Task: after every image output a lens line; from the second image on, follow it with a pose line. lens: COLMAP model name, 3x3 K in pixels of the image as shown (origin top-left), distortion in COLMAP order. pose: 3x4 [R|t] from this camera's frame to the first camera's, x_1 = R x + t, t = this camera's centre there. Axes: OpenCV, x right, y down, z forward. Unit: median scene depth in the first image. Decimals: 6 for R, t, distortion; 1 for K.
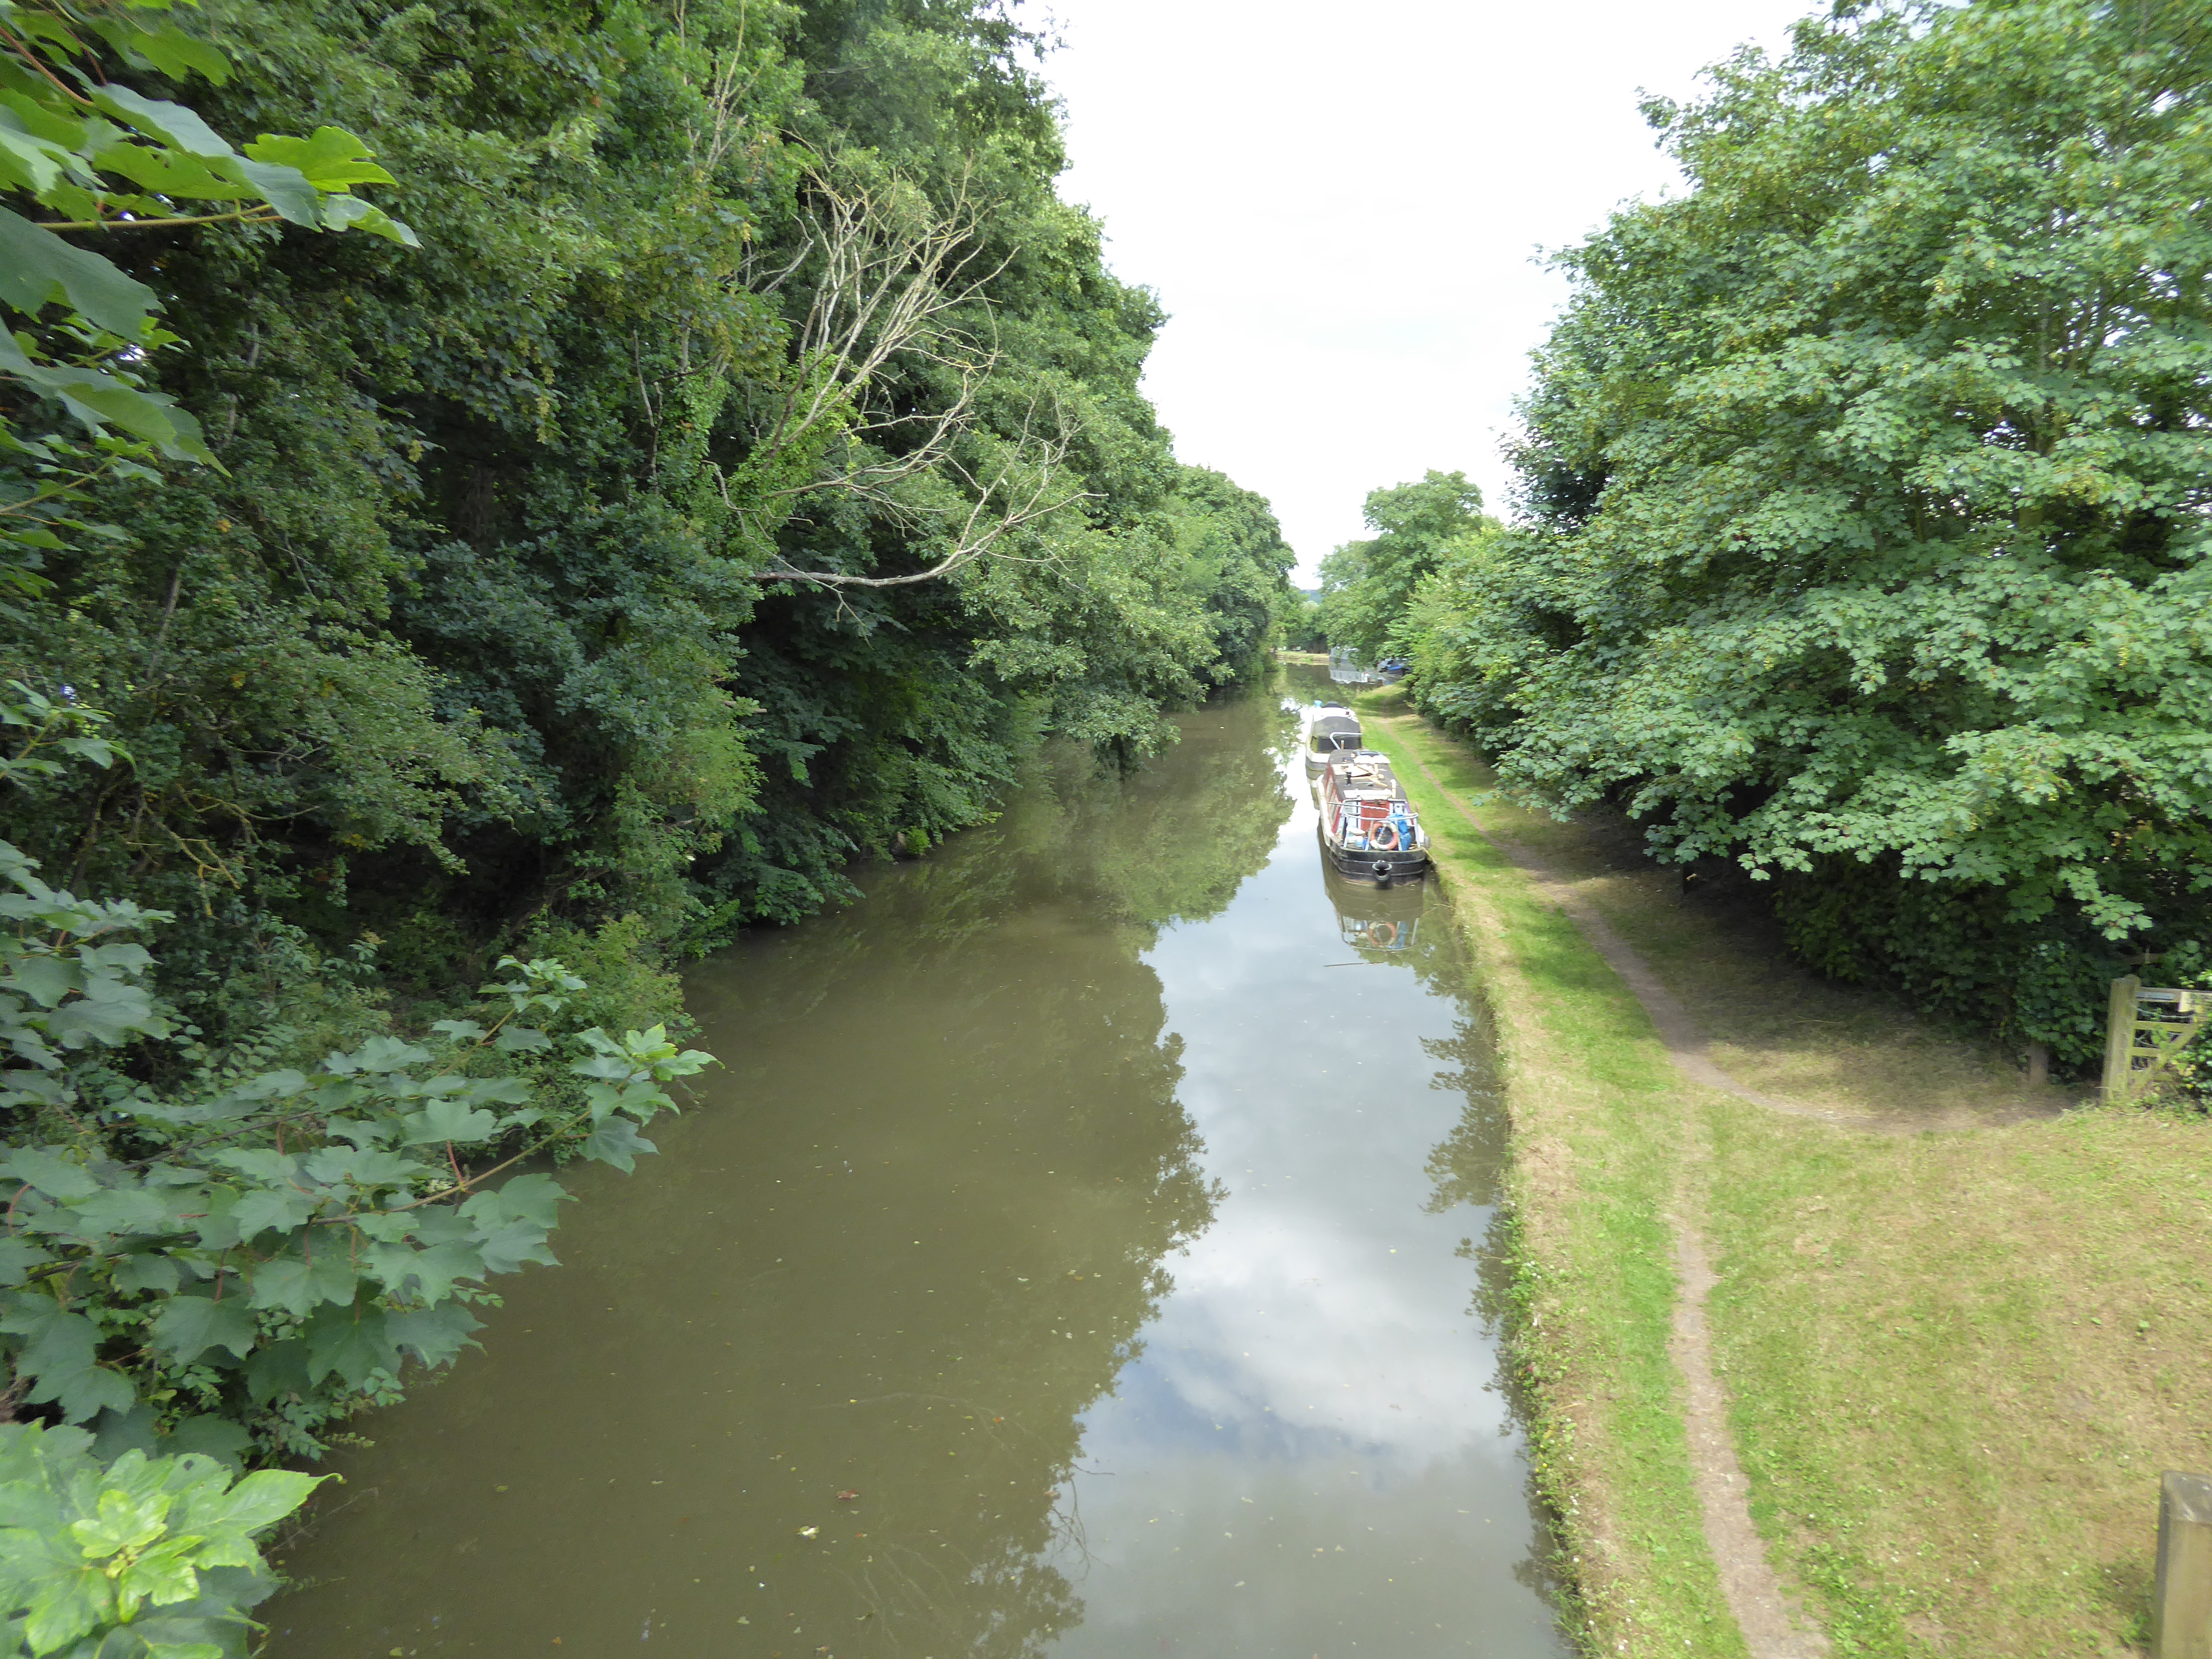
lens RADIAL K [[1582.3, 0, 1106.0], [0, 1582.3, 829.5], [0, 0, 1]] dist [-0.087452, -0.000473]
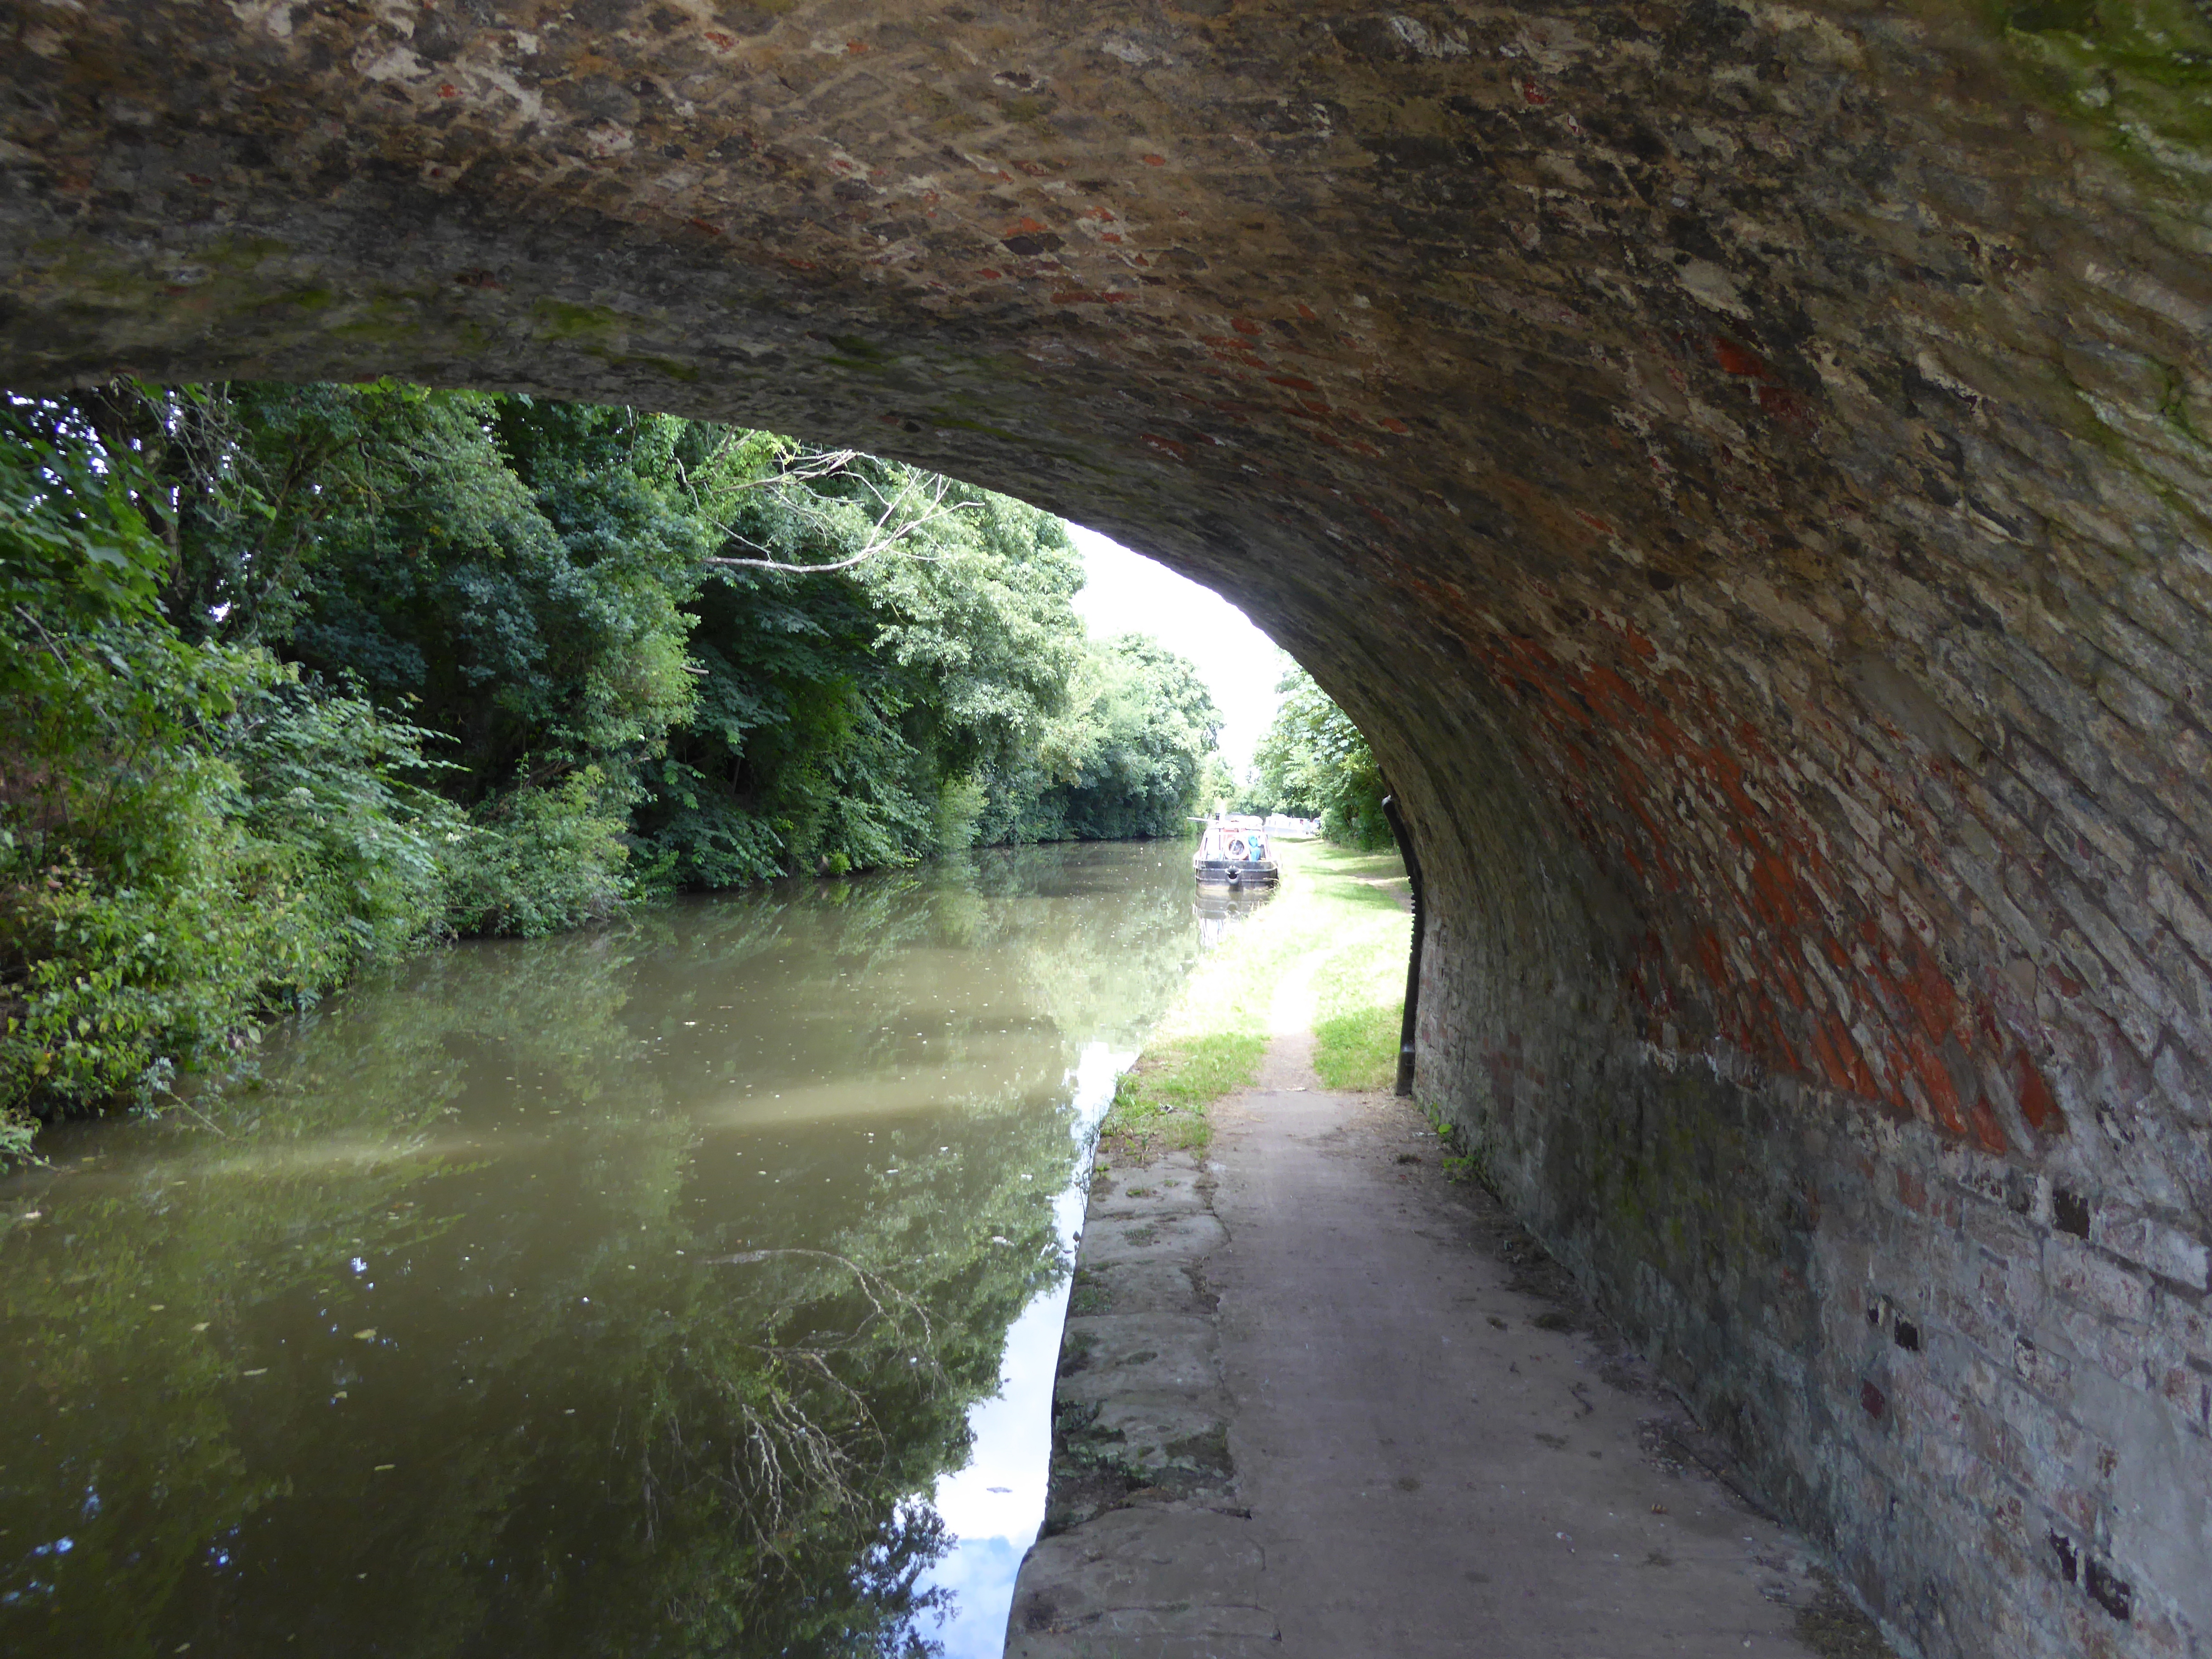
lens RADIAL K [[1582.3, 0, 1106.0], [0, 1582.3, 829.5], [0, 0, 1]] dist [-0.087452, -0.000473]
pose [[0.999389, 0.022513, 0.026738, 0.062092], [-0.018934, 0.991686, -0.127281, 0.182953], [-0.029382, 0.126697, 0.991506, -0.206157]]
